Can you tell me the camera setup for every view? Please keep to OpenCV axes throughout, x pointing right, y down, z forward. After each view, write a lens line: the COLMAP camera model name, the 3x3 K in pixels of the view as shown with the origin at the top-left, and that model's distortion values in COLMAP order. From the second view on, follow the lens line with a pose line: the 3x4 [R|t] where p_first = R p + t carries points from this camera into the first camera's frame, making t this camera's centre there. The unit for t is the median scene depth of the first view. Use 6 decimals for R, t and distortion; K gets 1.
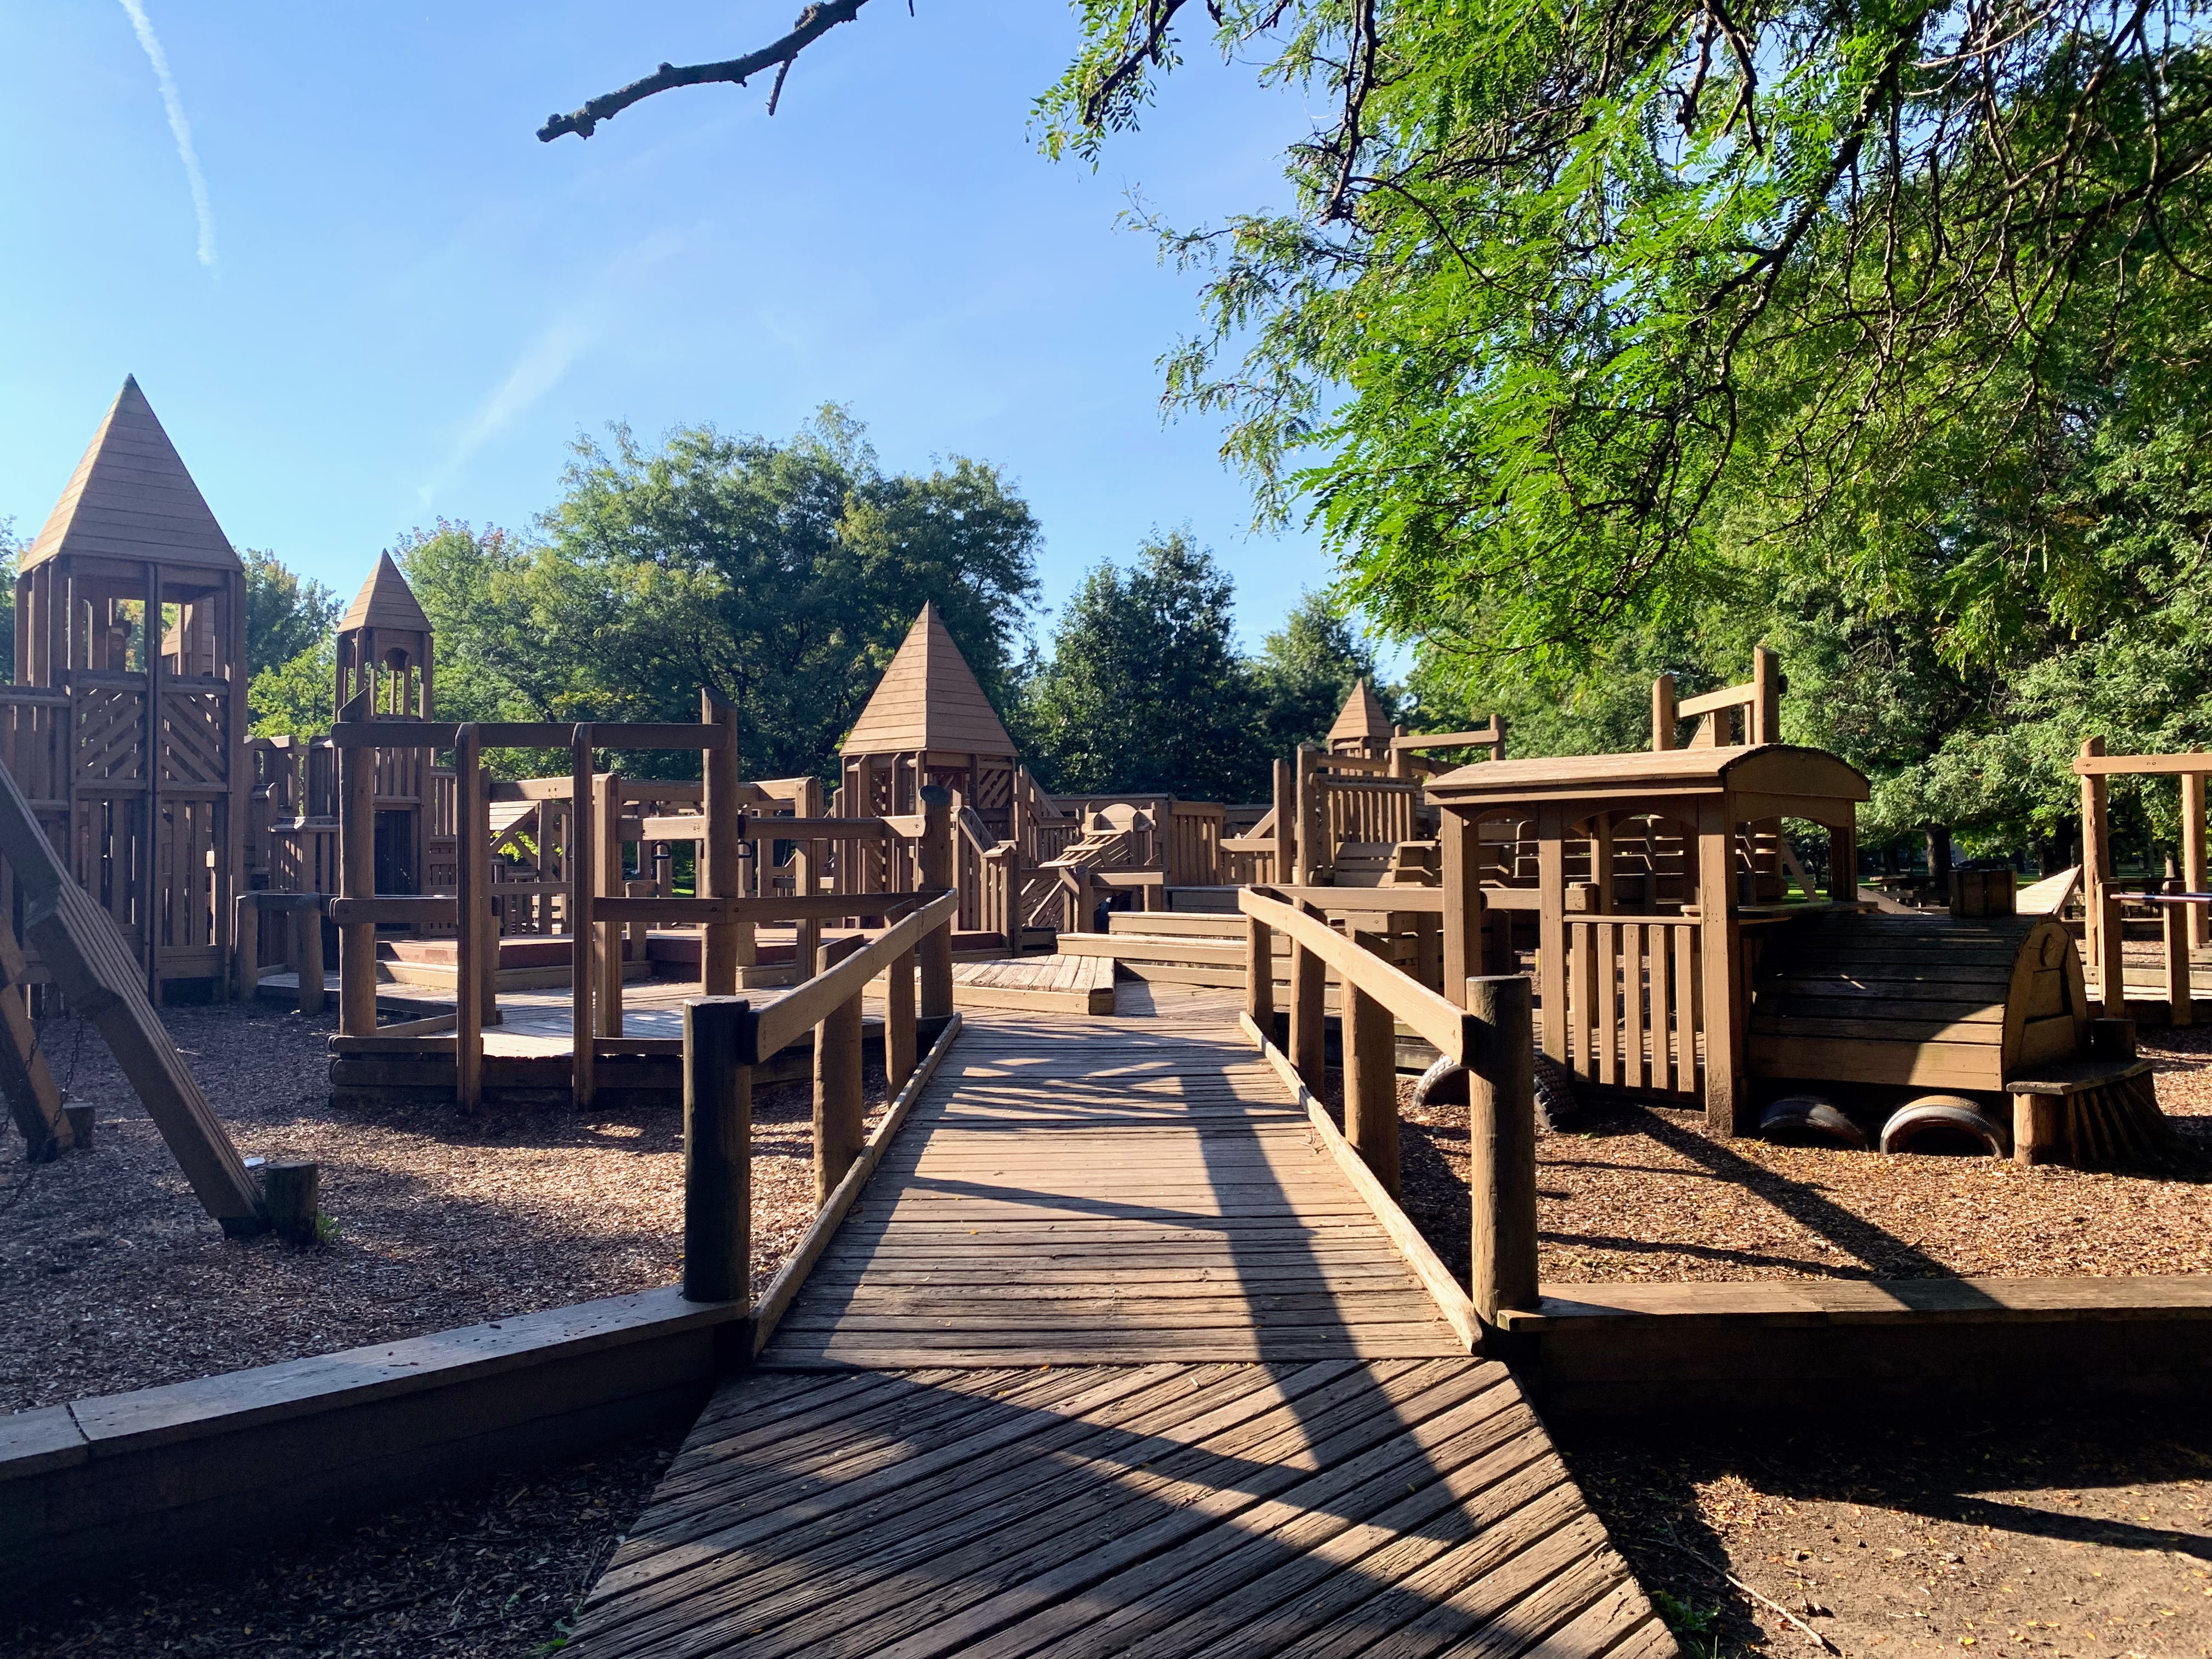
lens RADIAL K [[1713.1, 0, 1138.0], [0, 1713.1, 836.6], [0, 0, 1]] dist [0.108464, -0.180638]
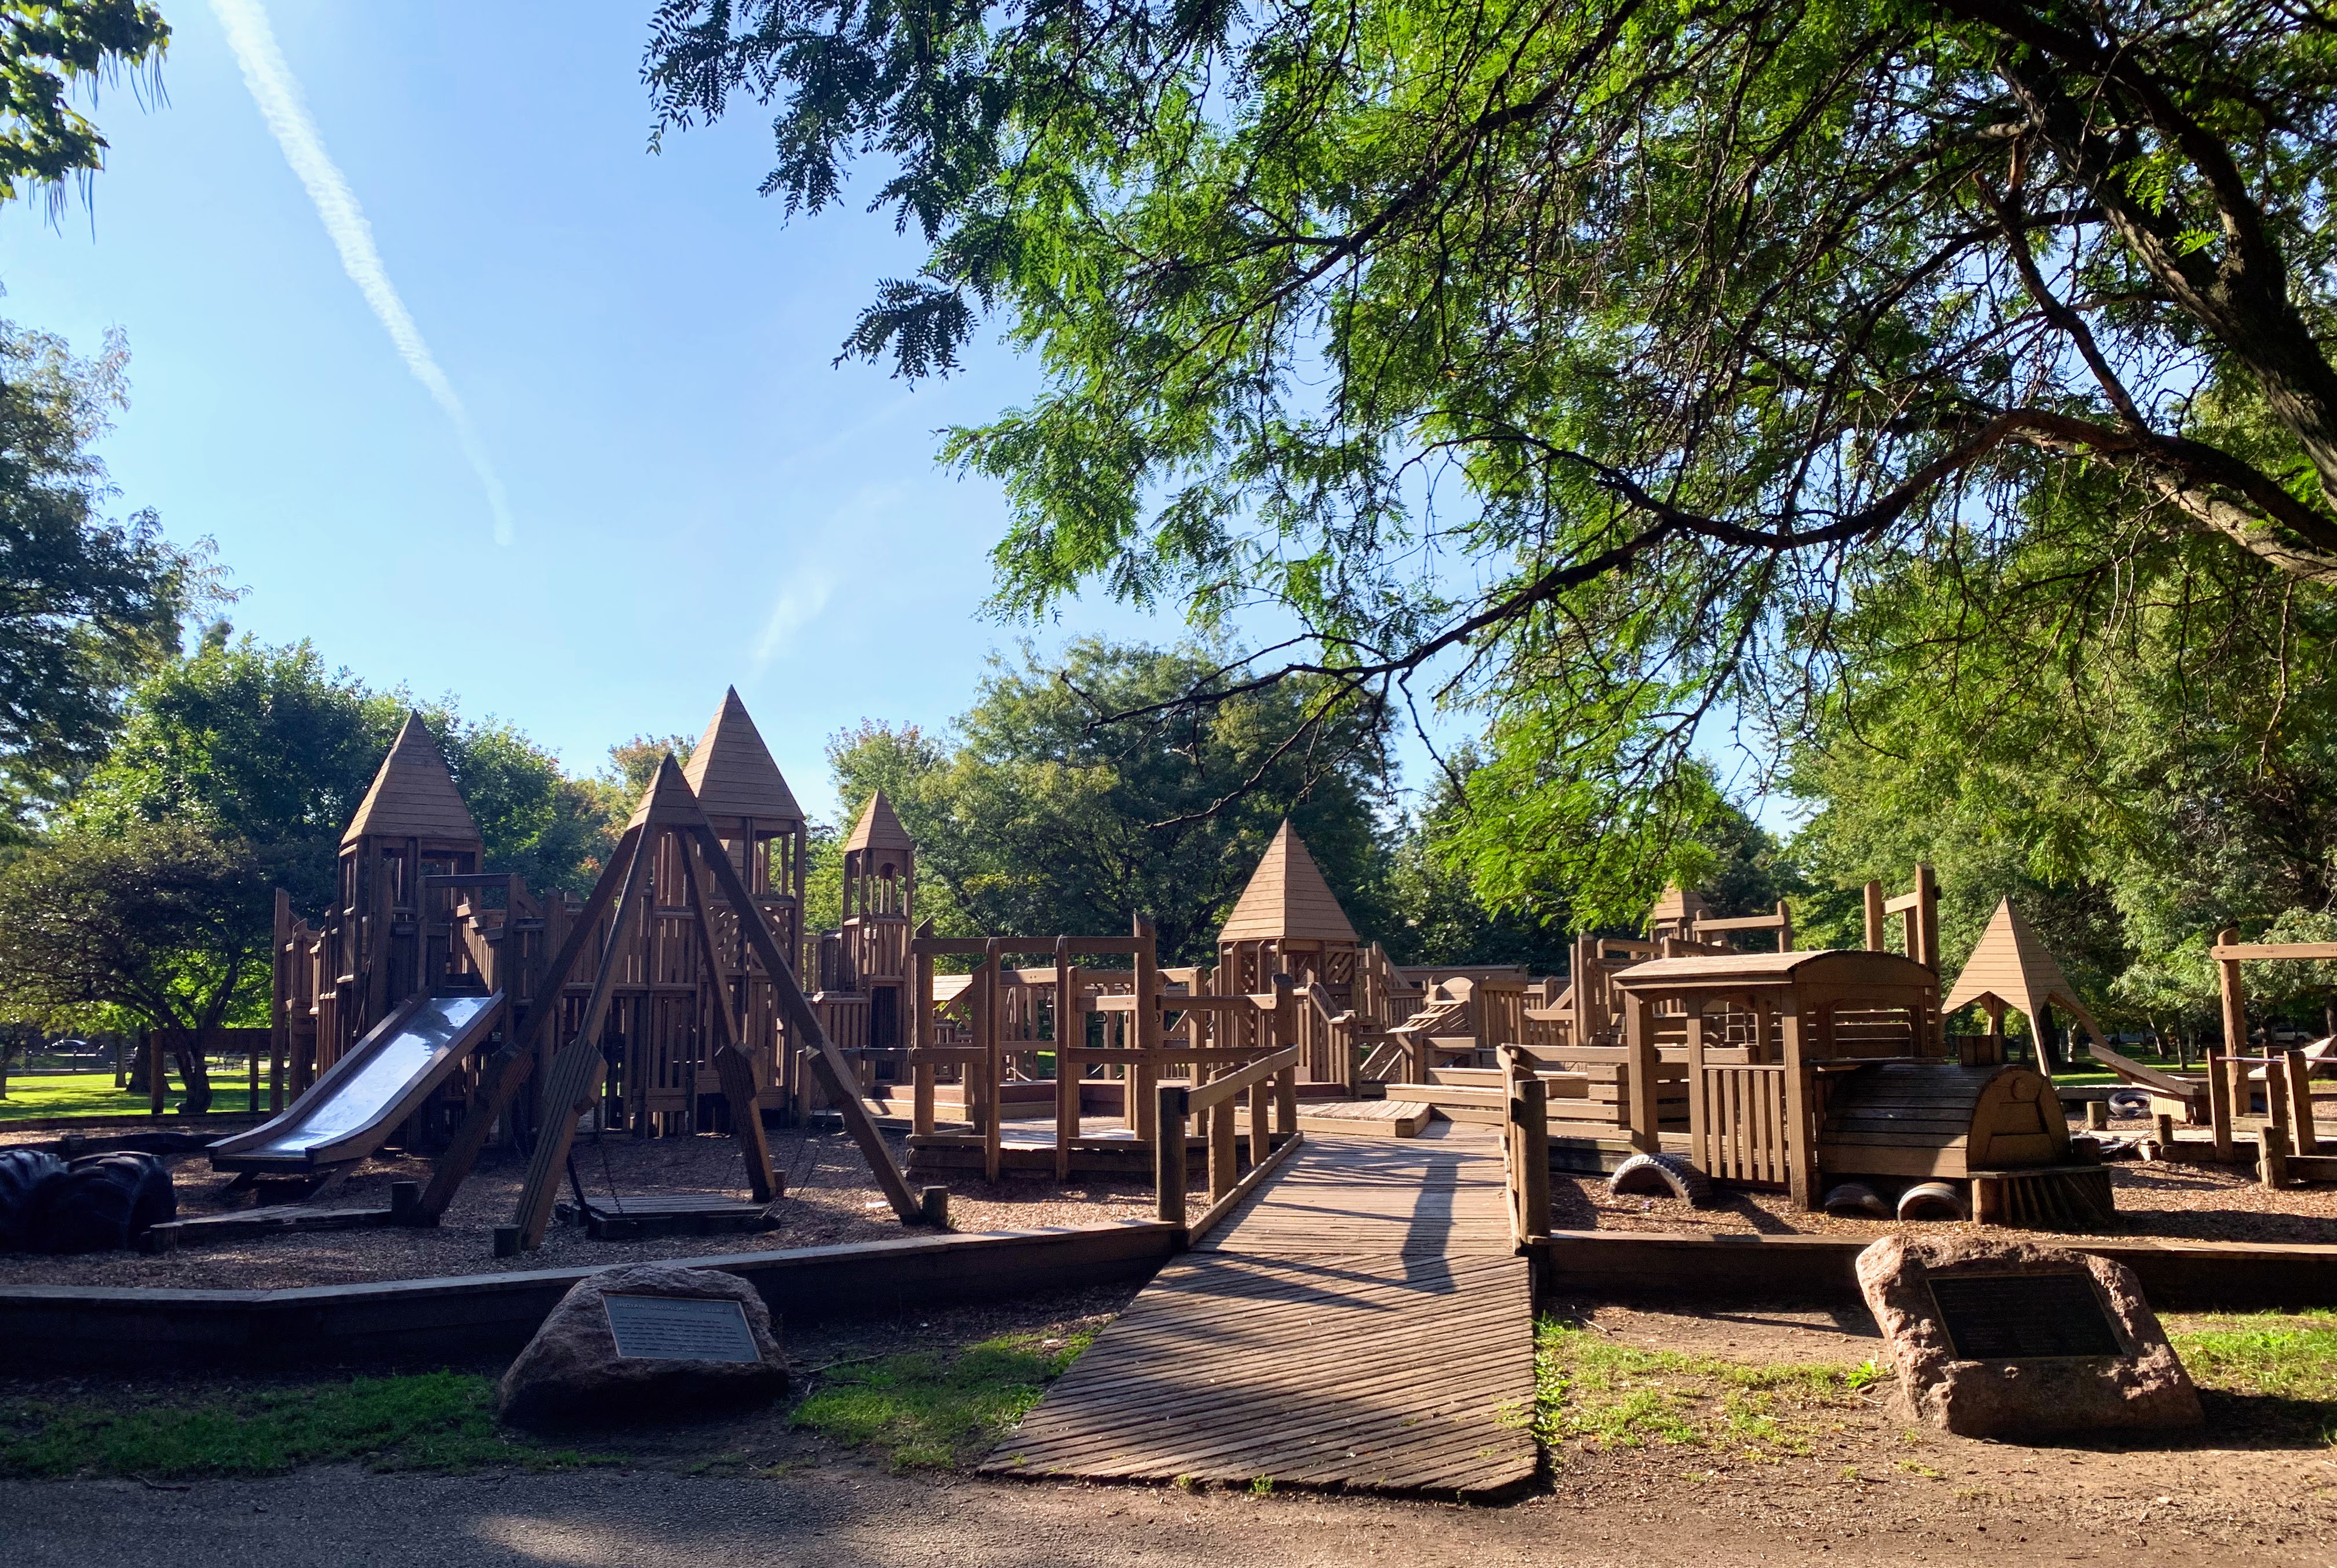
lens RADIAL K [[1825.0, 0, 1168.8], [0, 1825.0, 874.6], [0, 0, 1]] dist [0.111161, -0.220367]
pose [[0.980900, -0.012421, -0.194115, 0.052186], [-0.001154, 0.997570, -0.069662, -0.003220], [0.194508, 0.068556, 0.978502, -0.320252]]
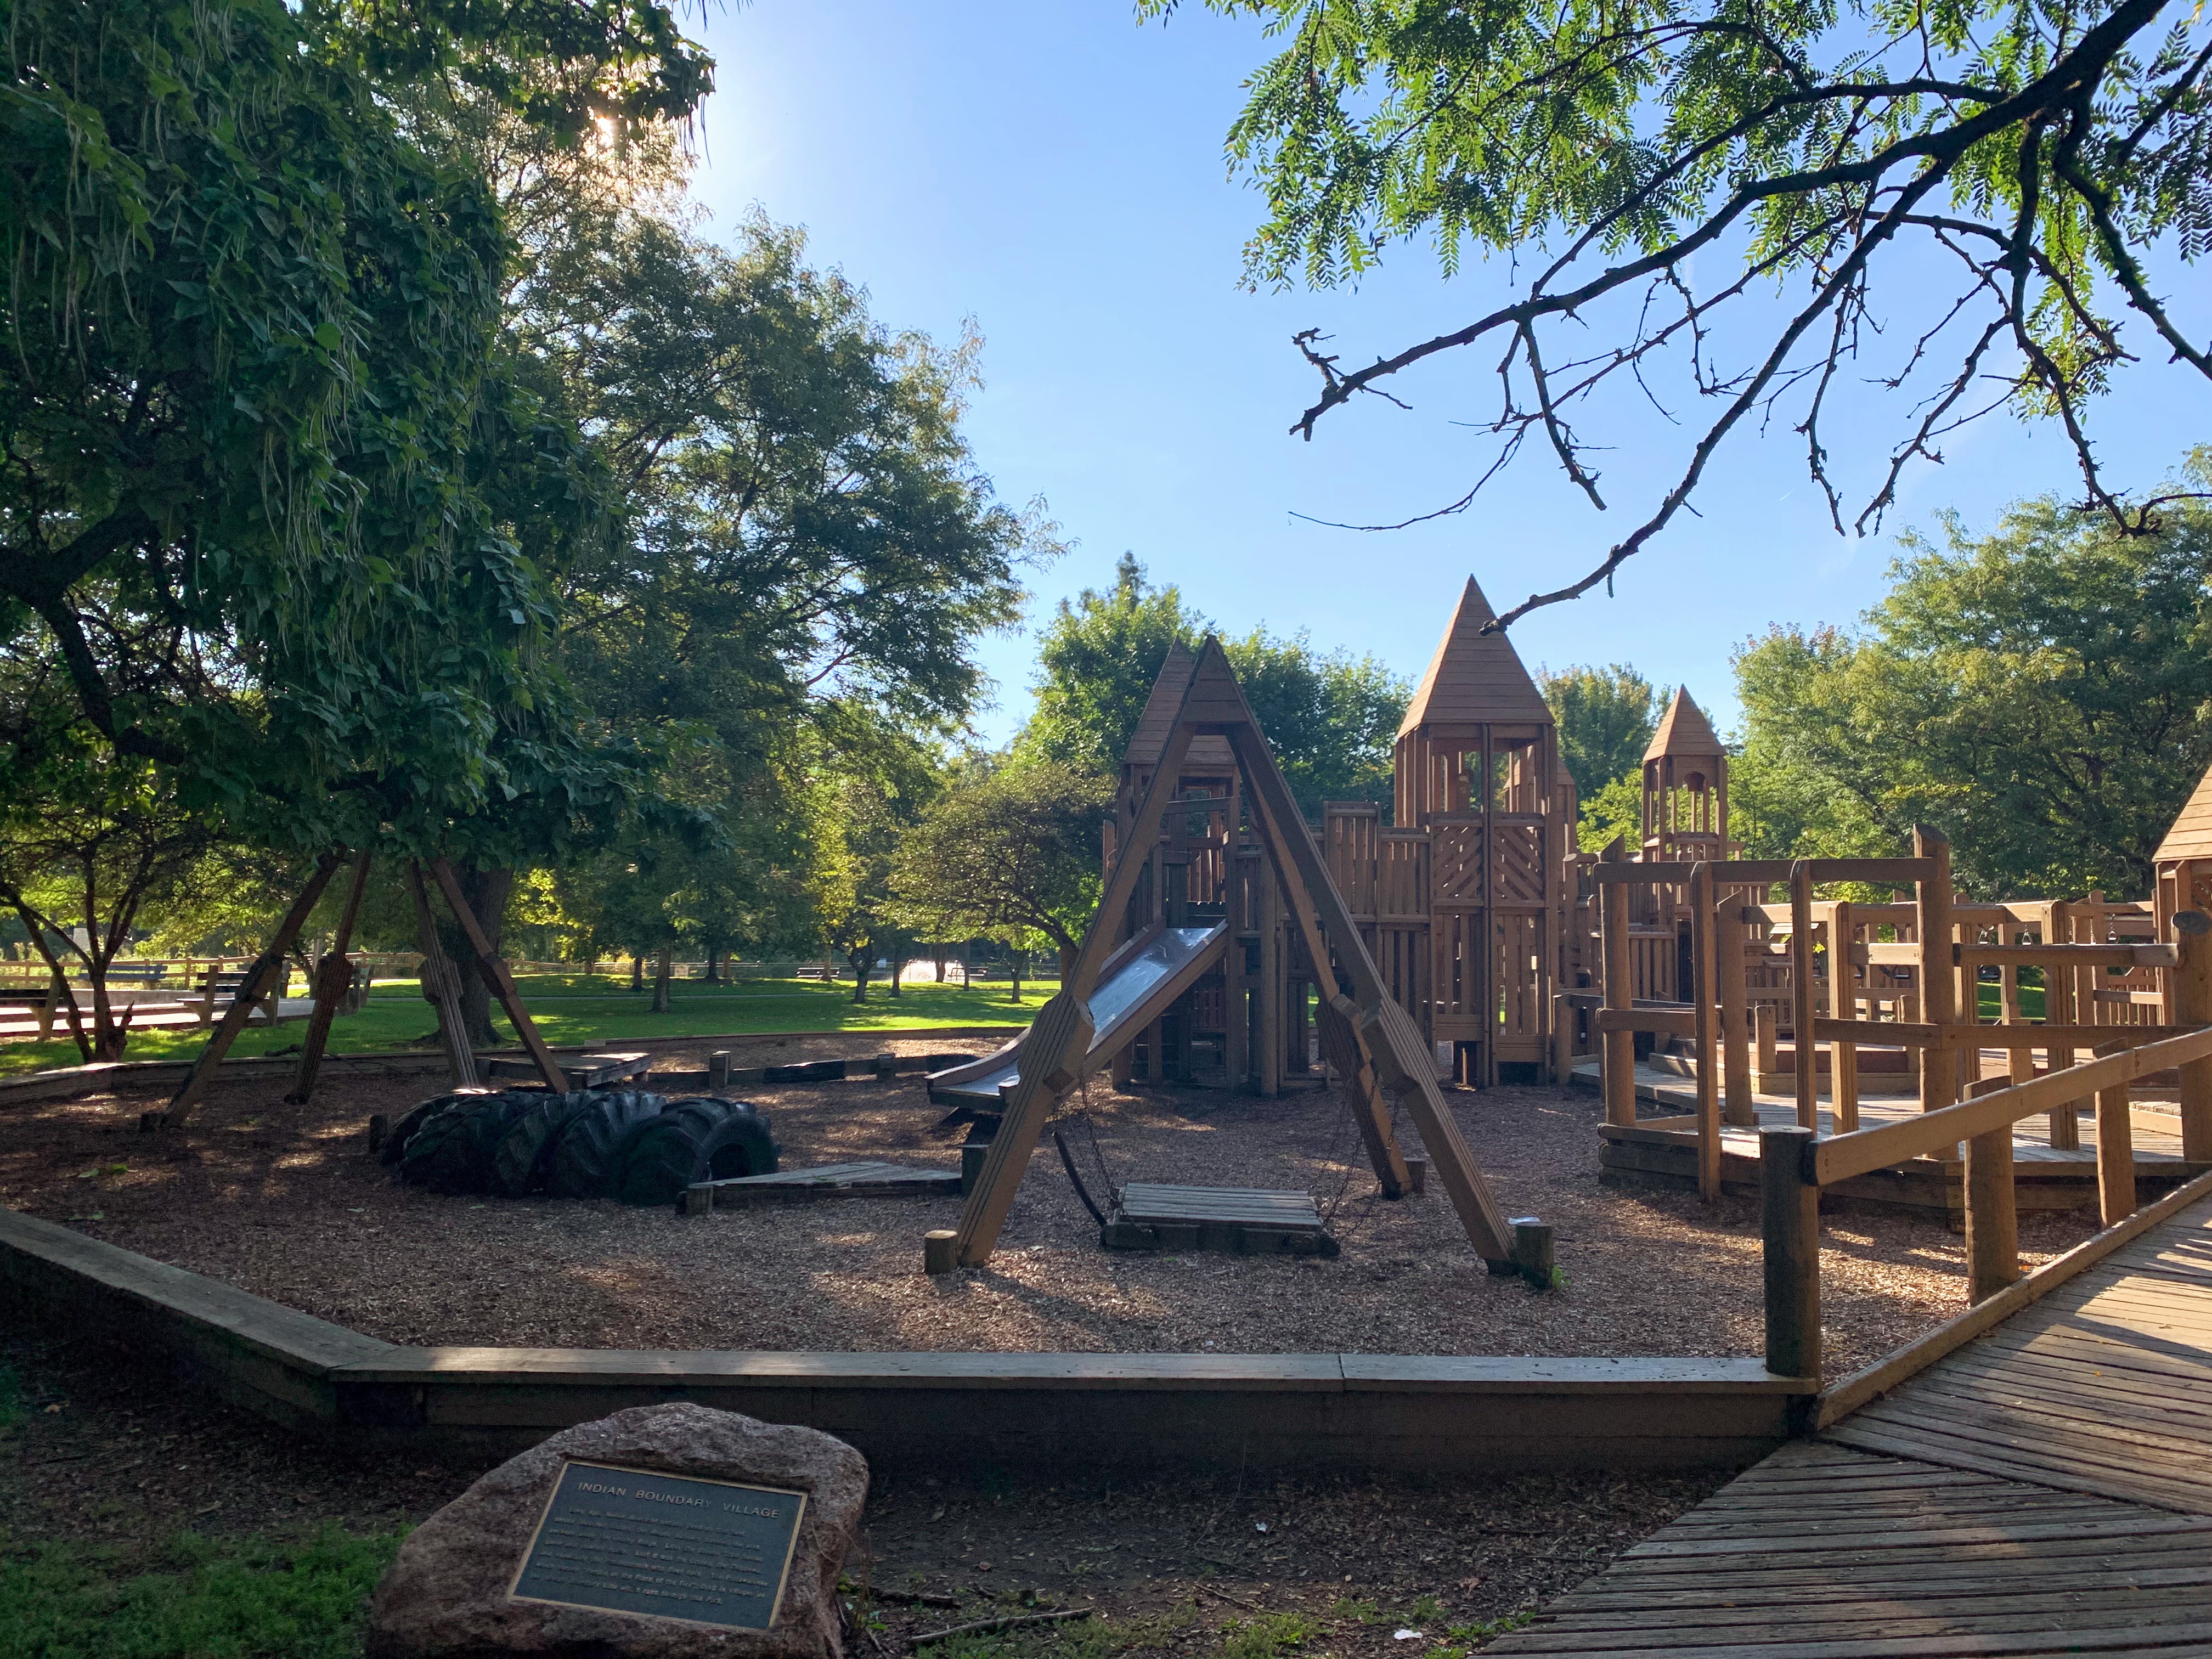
lens RADIAL K [[1723.2, 0, 1099.5], [0, 1723.2, 804.5], [0, 0, 1]] dist [0.070265, -0.091830]
pose [[0.720751, -0.041326, -0.691961, 0.067239], [-0.006036, 0.997809, -0.065879, -0.012595], [0.693168, 0.051659, 0.718923, -0.060423]]
